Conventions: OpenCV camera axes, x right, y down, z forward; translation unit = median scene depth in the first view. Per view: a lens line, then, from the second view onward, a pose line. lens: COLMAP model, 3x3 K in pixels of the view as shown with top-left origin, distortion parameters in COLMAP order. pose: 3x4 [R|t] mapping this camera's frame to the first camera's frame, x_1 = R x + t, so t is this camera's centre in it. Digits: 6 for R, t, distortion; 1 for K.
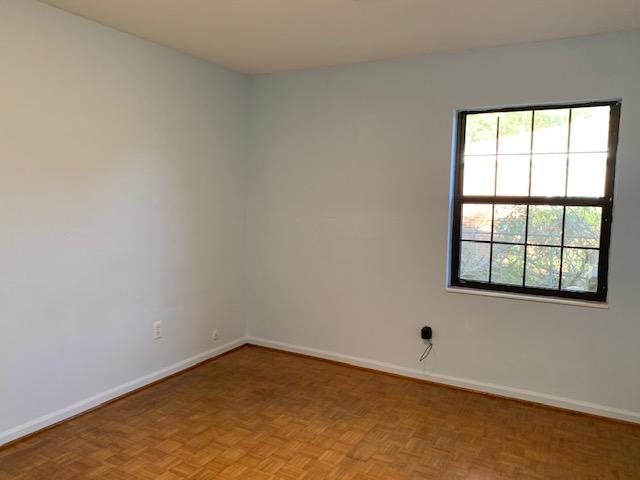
lens RADIAL K [[488.5, 0, 319.8], [0, 488.5, 237.4], [0, 0, 1]] dist [0.036454, -0.041942]
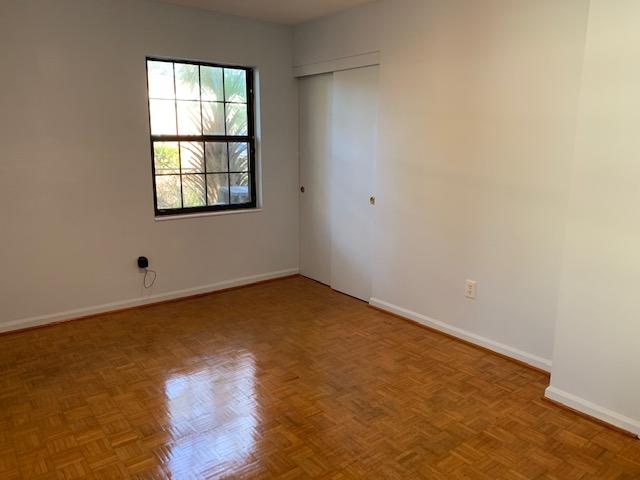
lens RADIAL K [[488.5, 0, 319.8], [0, 488.5, 242.3], [0, 0, 1]] dist [0.036454, -0.041942]
pose [[0.395633, -0.206870, 0.894807, -0.659093], [0.077206, 0.978344, 0.192047, -0.032971], [-0.915158, -0.006896, 0.403036, 0.212298]]
